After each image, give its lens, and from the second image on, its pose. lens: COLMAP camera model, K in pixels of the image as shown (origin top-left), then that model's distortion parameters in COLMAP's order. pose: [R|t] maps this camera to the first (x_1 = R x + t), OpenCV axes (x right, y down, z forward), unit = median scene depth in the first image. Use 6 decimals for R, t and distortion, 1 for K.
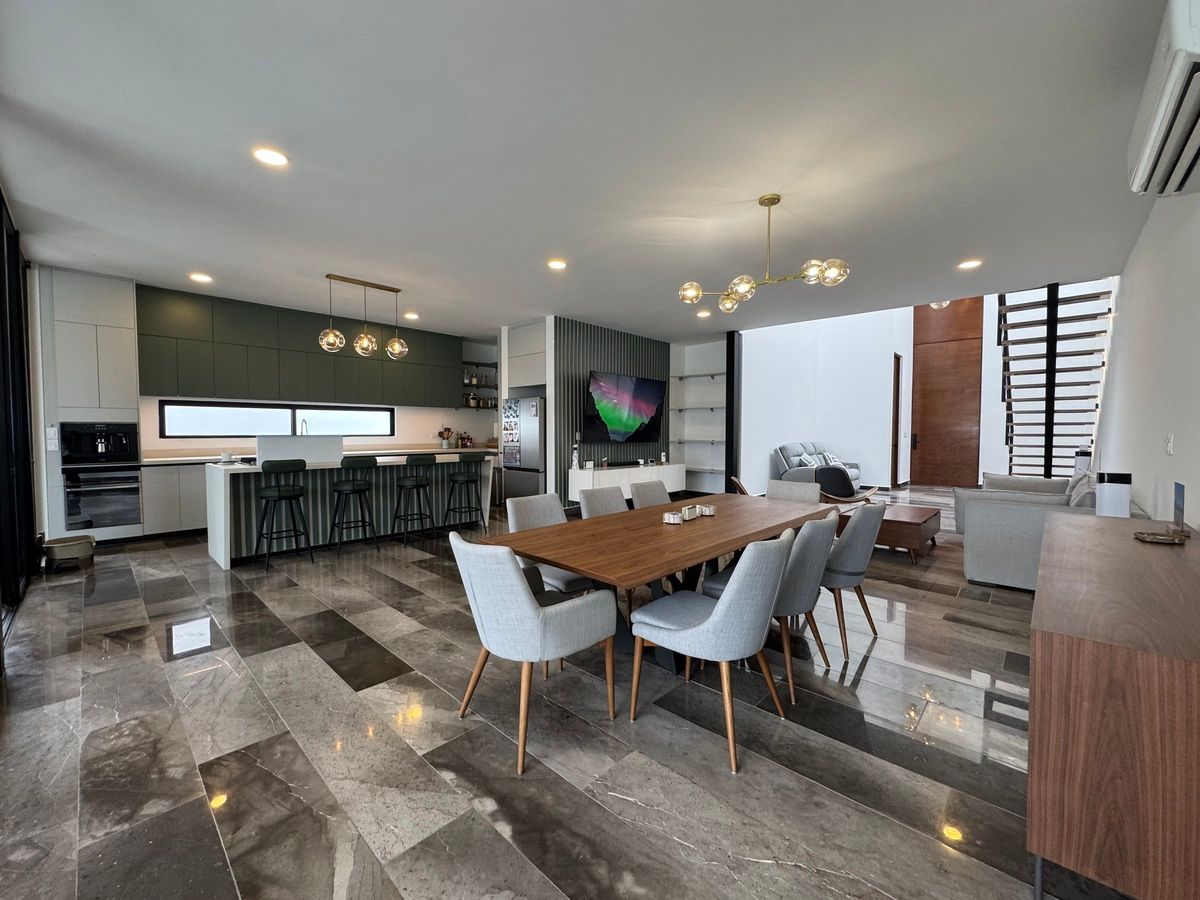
lens RADIAL K [[480.4, 0, 601.0], [0, 480.4, 449.5], [0, 0, 1]] dist [-0.003560, -0.000148]
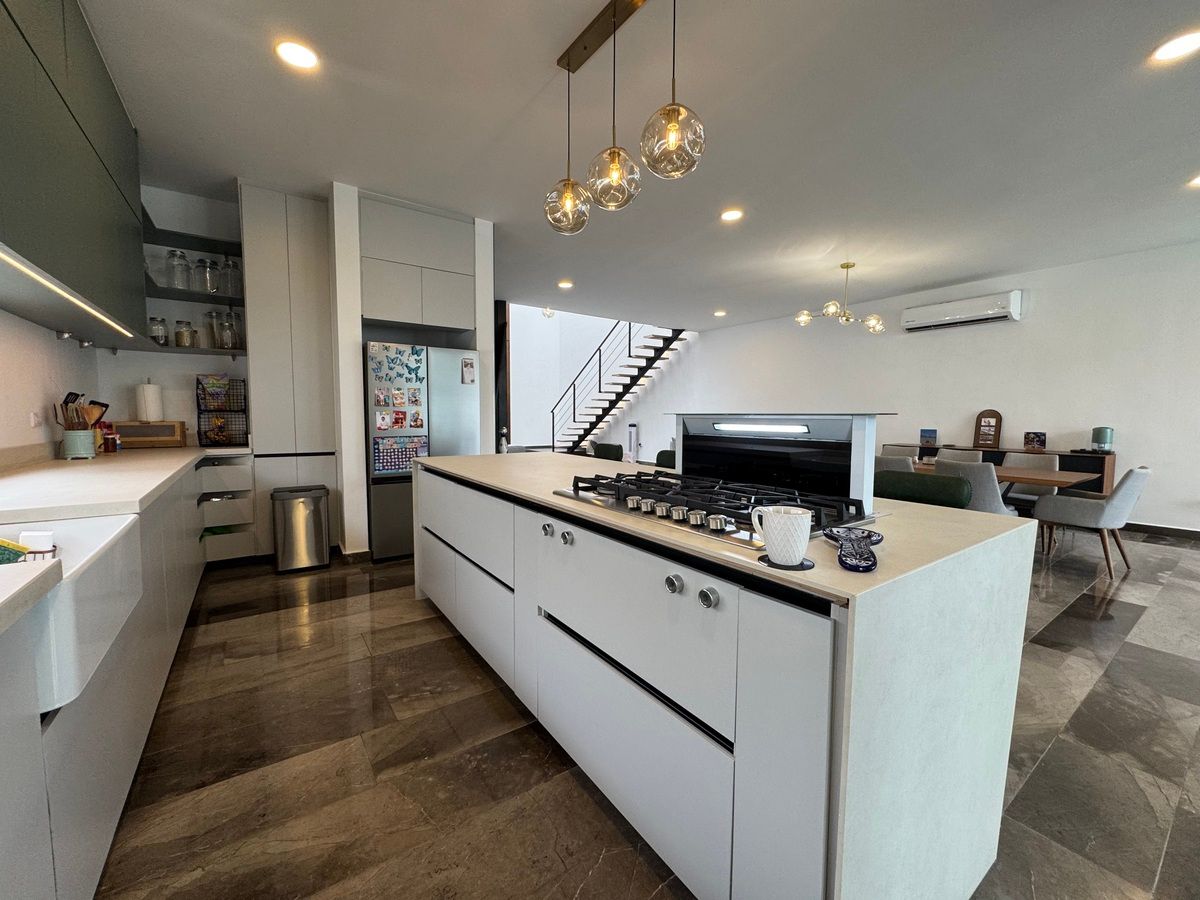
lens RADIAL K [[480.4, 0, 601.0], [0, 480.4, 449.5], [0, 0, 1]] dist [-0.003560, -0.000148]
pose [[0.202869, -0.070783, 0.976644, -0.688339], [0.029486, 0.997373, 0.066160, -0.021603], [-0.978762, 0.015375, 0.204424, 0.728375]]
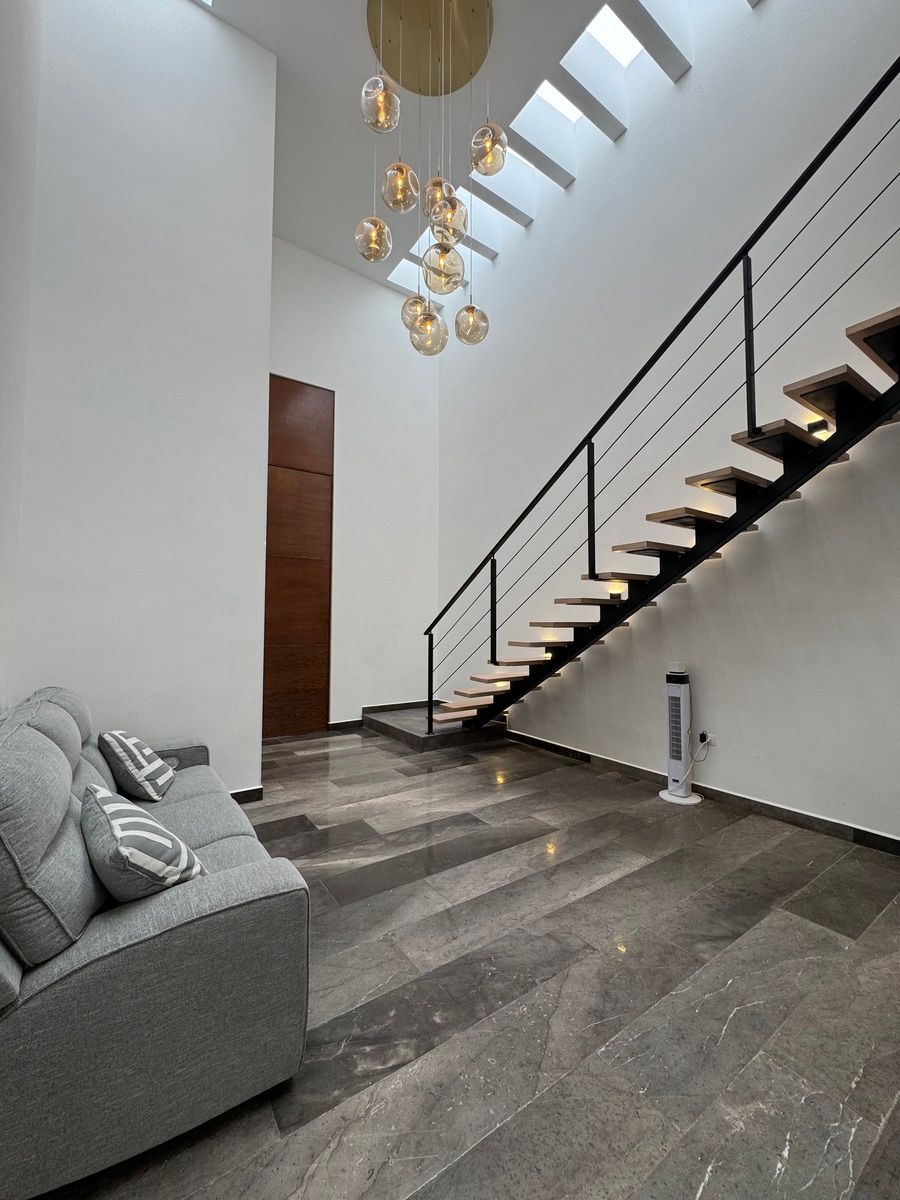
lens RADIAL K [[480.4, 0, 450.0], [0, 480.4, 600.0], [0, 0, 1]] dist [-0.003560, -0.000148]
pose [[0.214138, 0.044034, 0.975810, 0.357766], [0.032659, 0.998102, -0.052207, -0.060178], [-0.976257, 0.043049, 0.212294, 1.091421]]
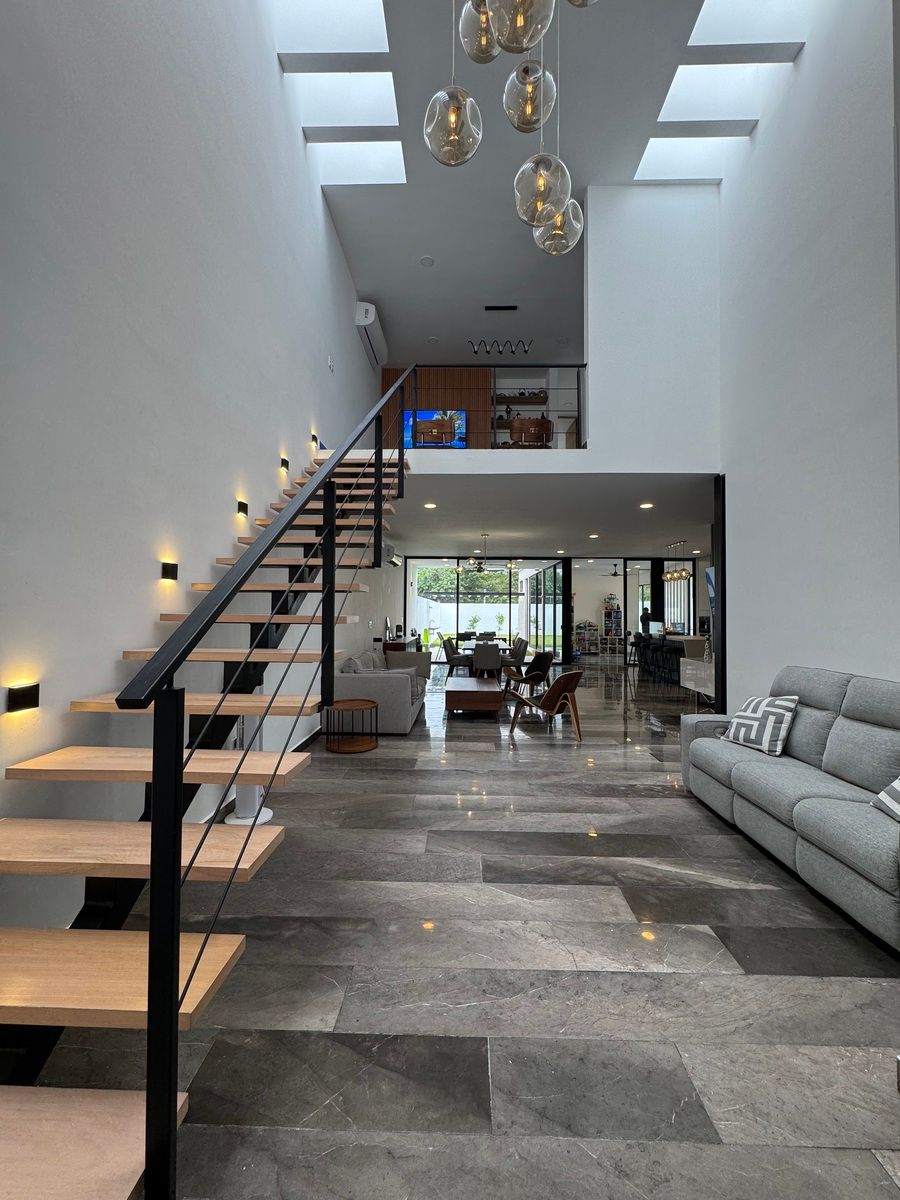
lens RADIAL K [[480.4, 0, 450.0], [0, 480.4, 600.0], [0, 0, 1]] dist [-0.003560, -0.000148]
pose [[-0.752150, -0.022352, -0.658613, 1.119995], [-0.032478, 0.999467, 0.003170, -0.076593], [0.658192, 0.023775, -0.752475, 1.437859]]
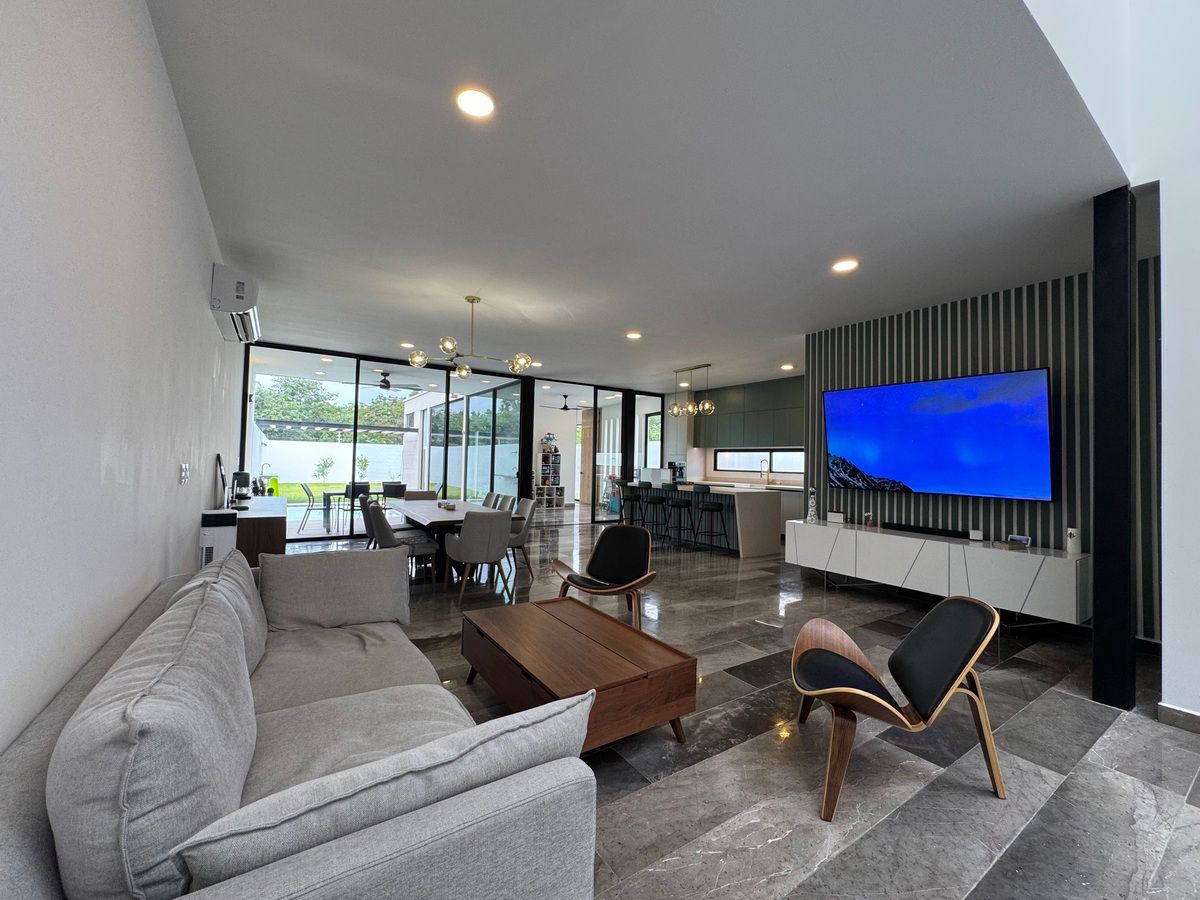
lens RADIAL K [[480.4, 0, 601.0], [0, 480.4, 449.5], [0, 0, 1]] dist [-0.003560, -0.000148]
pose [[-0.228748, -0.030538, -0.973007, 0.792556], [-0.058917, 0.998110, -0.017475, -0.039153], [0.971701, 0.053329, -0.230115, 0.839570]]
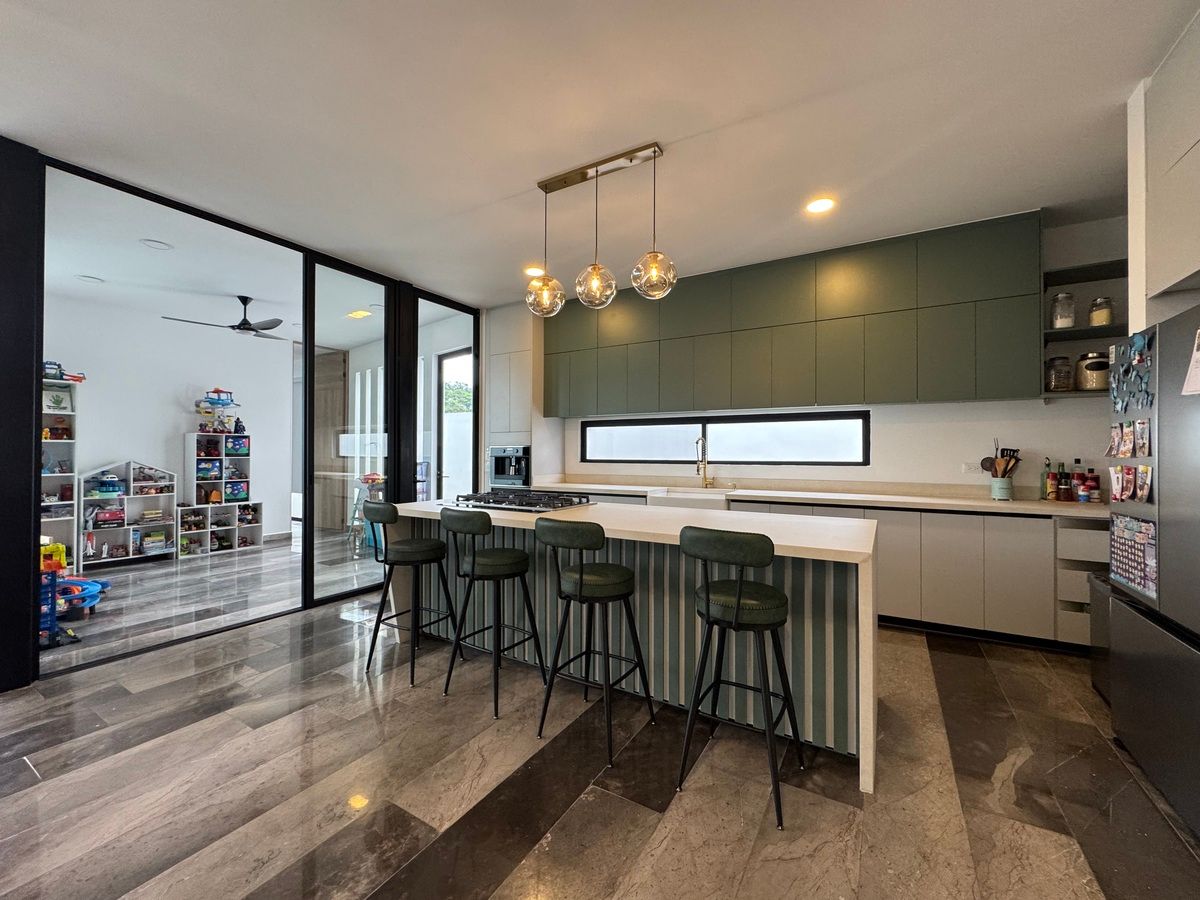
lens RADIAL K [[480.4, 0, 601.0], [0, 480.4, 449.5], [0, 0, 1]] dist [-0.003560, -0.000148]
pose [[0.212627, -0.006861, -0.977109, 0.006925], [-0.039302, 0.999106, -0.015568, -0.029828], [0.976343, 0.041712, 0.212167, 0.704119]]
